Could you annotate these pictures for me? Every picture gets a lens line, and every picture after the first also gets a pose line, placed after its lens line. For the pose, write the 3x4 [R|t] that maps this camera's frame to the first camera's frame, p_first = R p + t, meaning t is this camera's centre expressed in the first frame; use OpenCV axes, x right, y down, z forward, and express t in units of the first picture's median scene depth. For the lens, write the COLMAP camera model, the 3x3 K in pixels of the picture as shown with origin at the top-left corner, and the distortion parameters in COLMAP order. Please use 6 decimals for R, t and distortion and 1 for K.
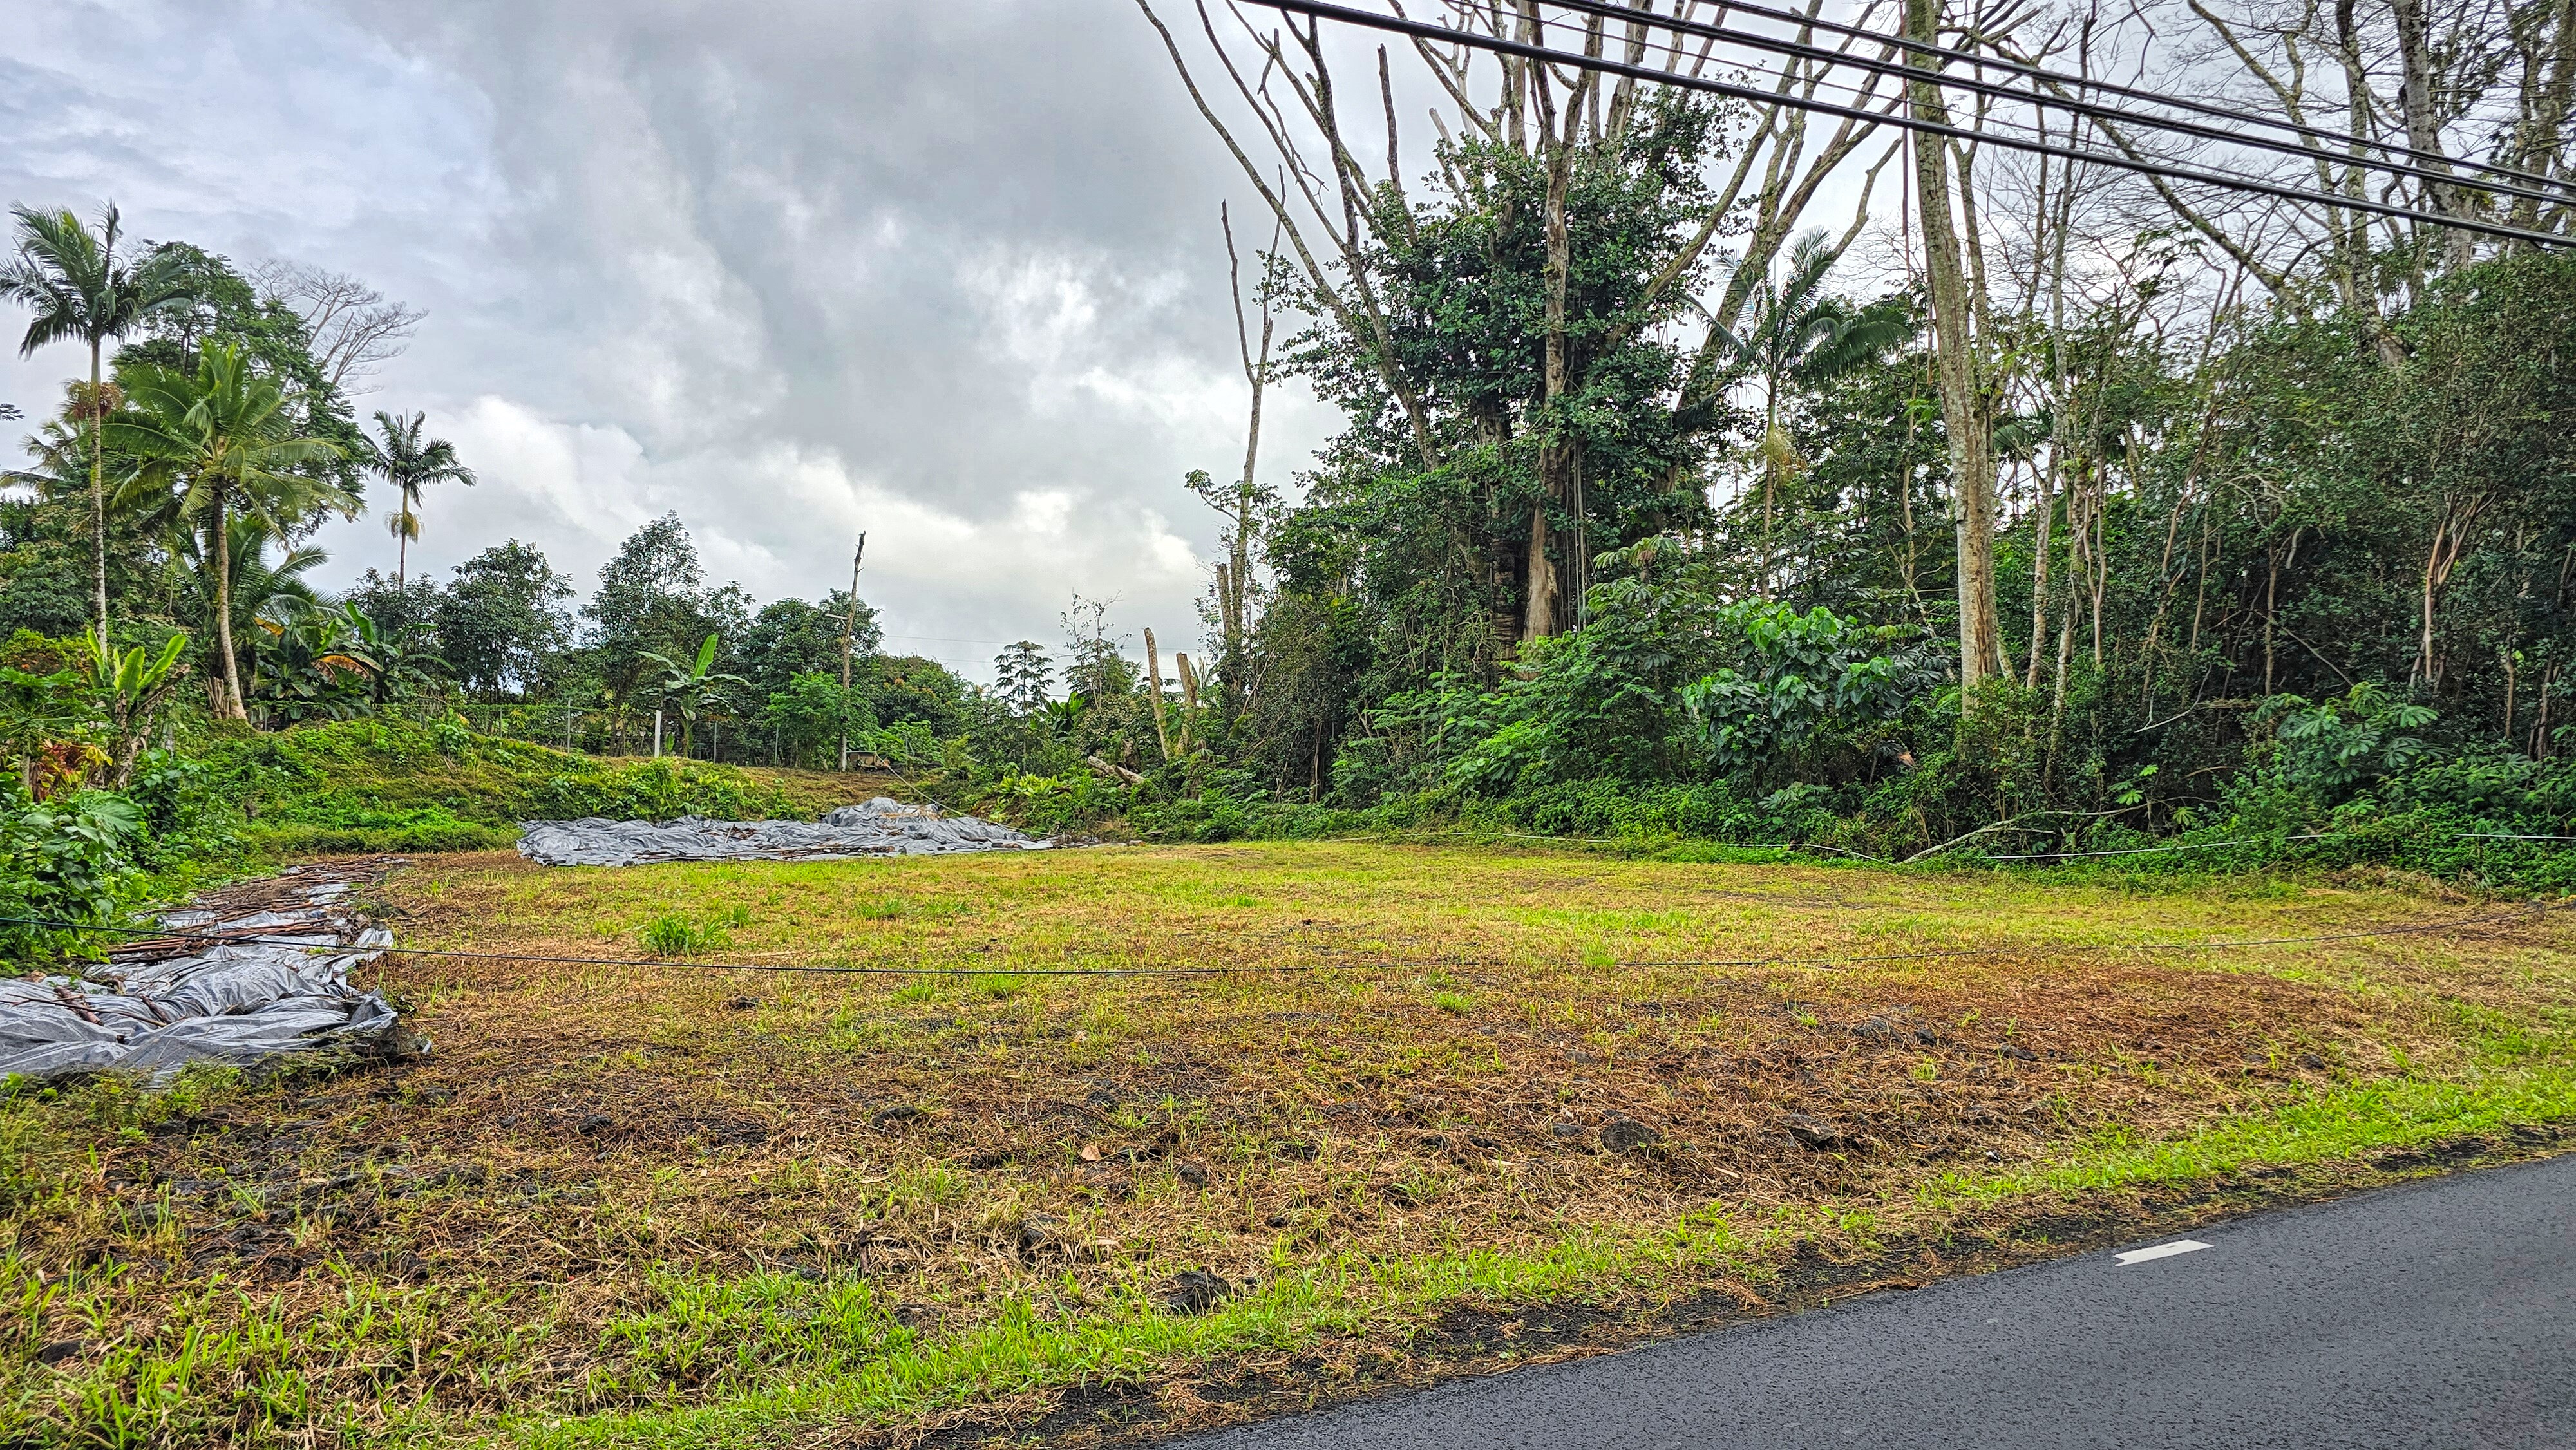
lens RADIAL K [[1740.7, 0, 1285.8], [0, 1740.7, 714.2], [0, 0, 1]] dist [0.087773, -0.091719]
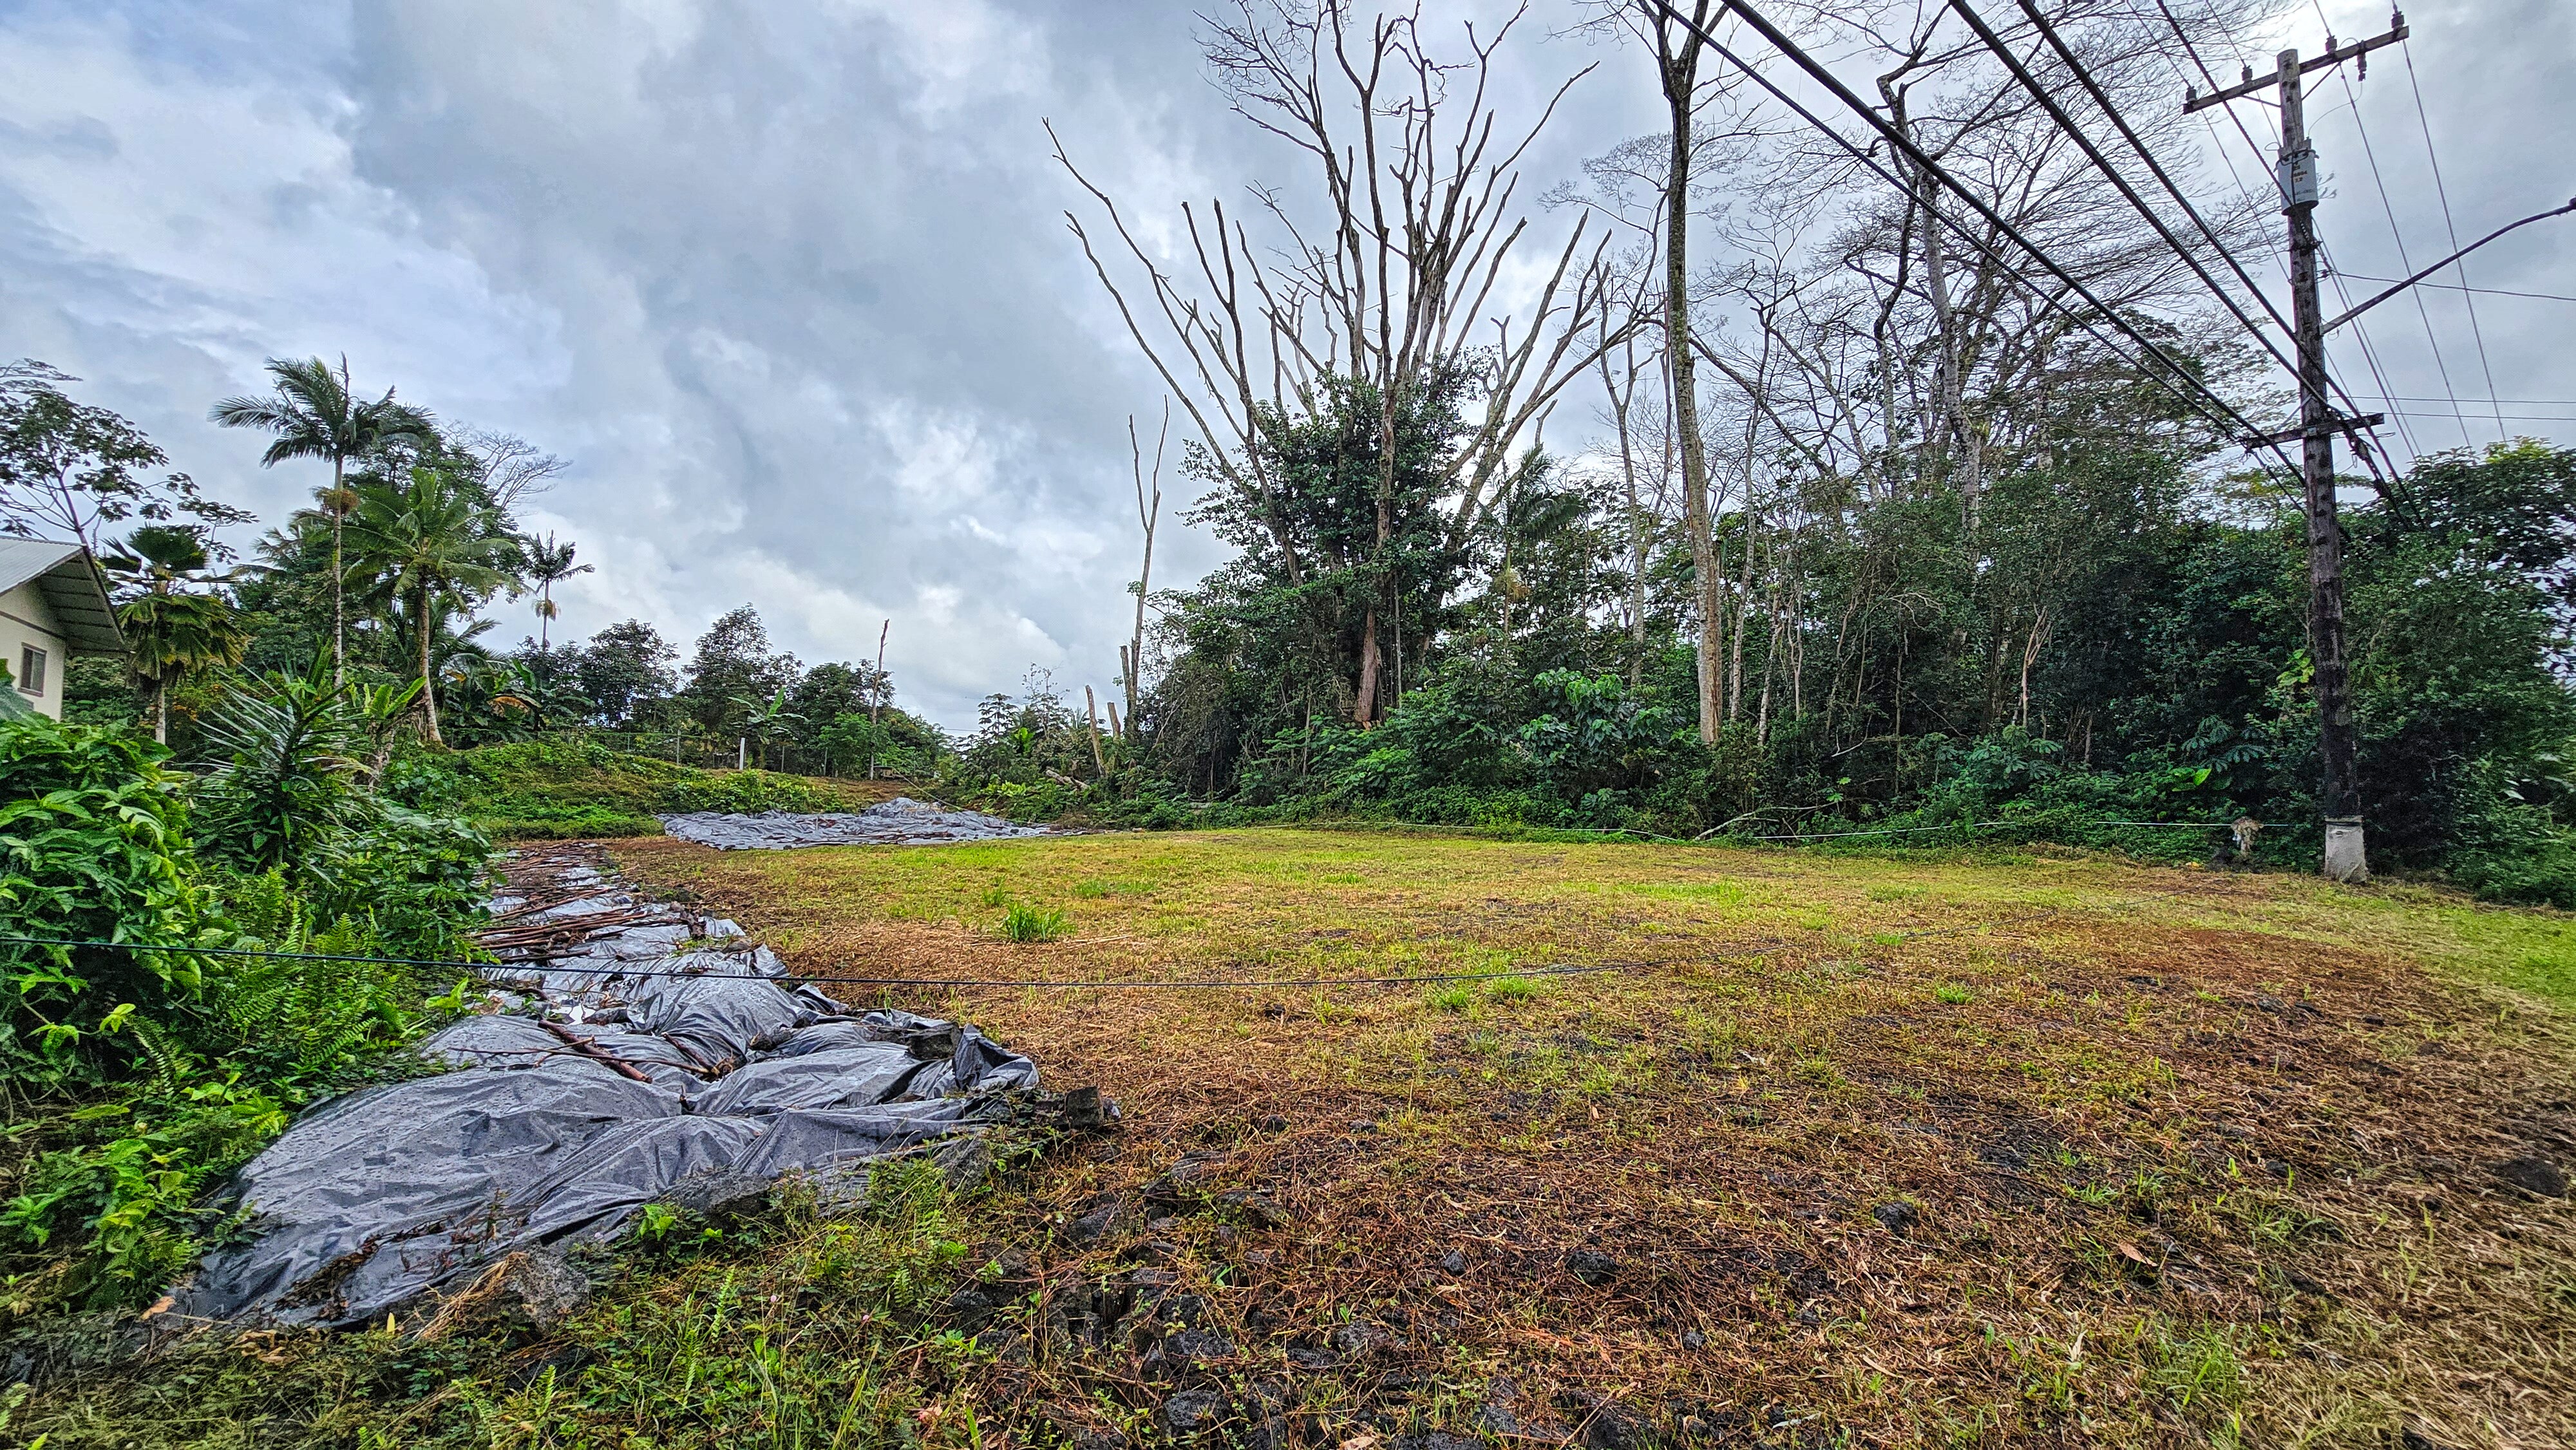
lens RADIAL K [[1056.1, 0, 1283.4], [0, 1056.1, 726.0], [0, 0, 1]] dist [-0.001721, -0.000479]
pose [[0.985653, 0.010622, 0.168451, -0.081206], [-0.007452, 0.999783, -0.019442, 0.002602], [-0.168621, 0.017908, 0.985518, 0.080761]]
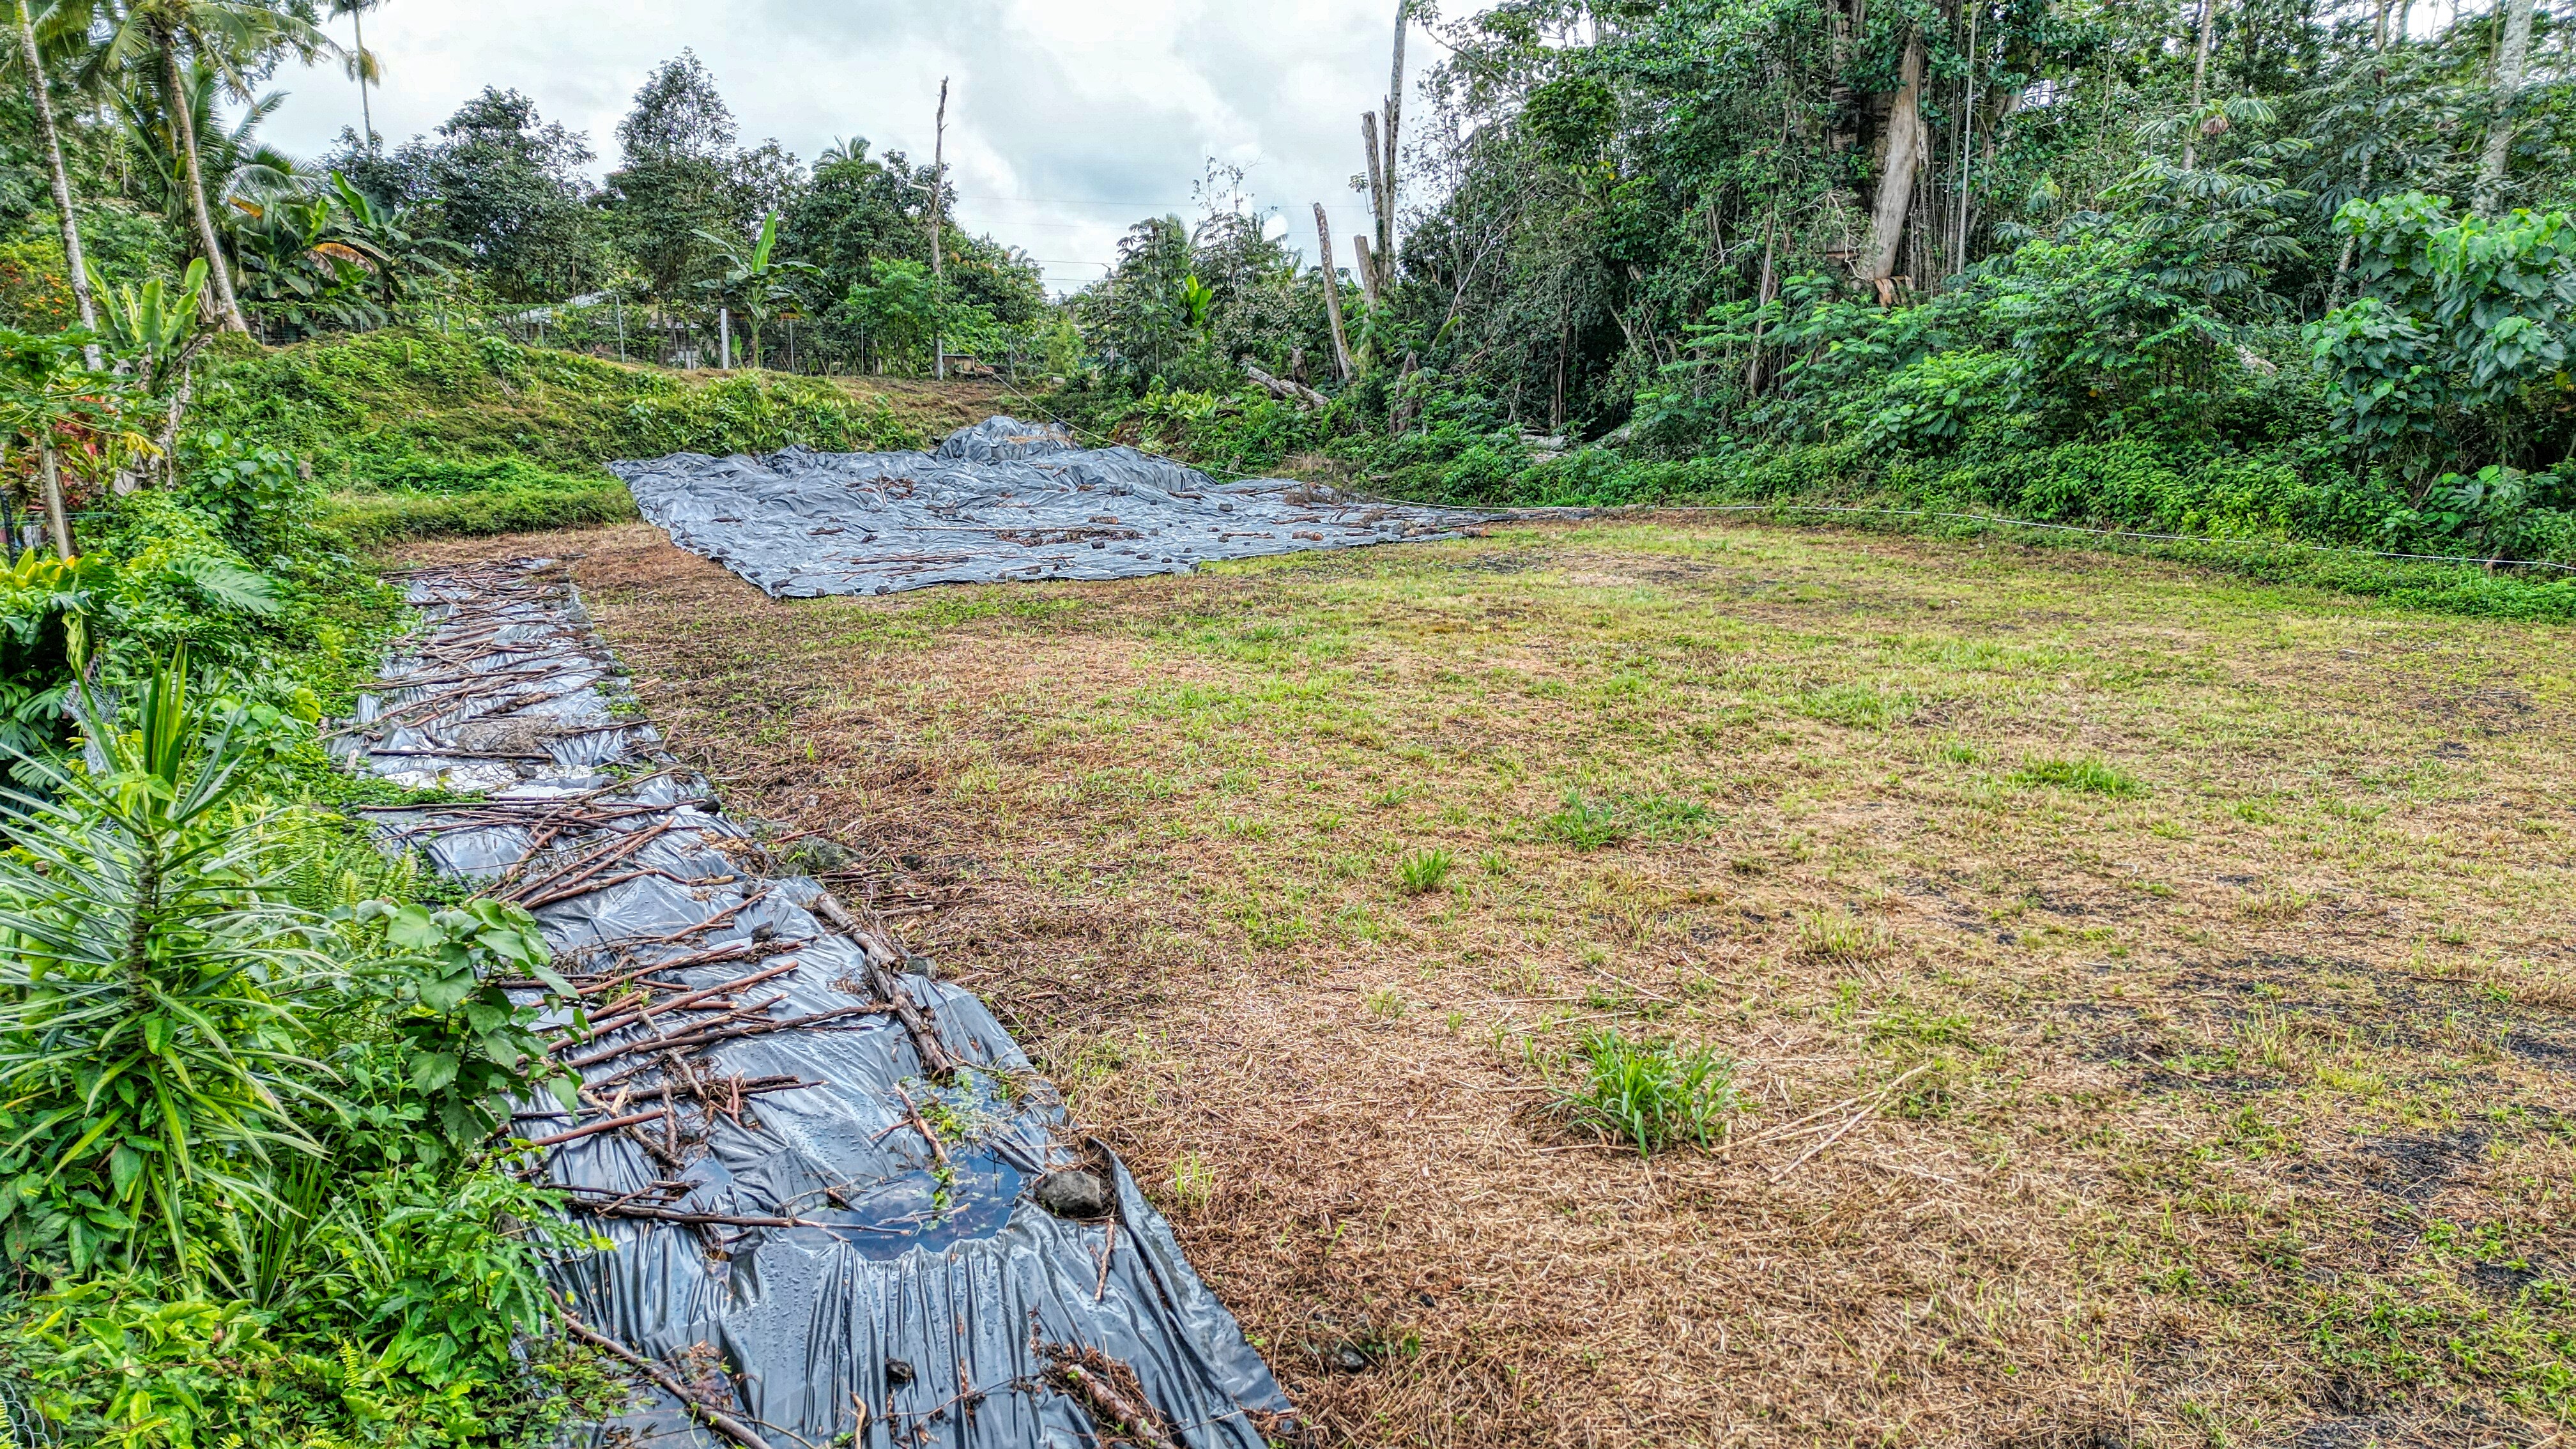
lens RADIAL K [[1802.5, 0, 1290.6], [0, 1802.5, 733.8], [0, 0, 1]] dist [0.091587, -0.089089]
pose [[0.999921, -0.011190, 0.005715, -0.122275], [0.009386, 0.967613, 0.252265, -0.029432], [-0.008352, -0.252192, 0.967641, 0.140917]]
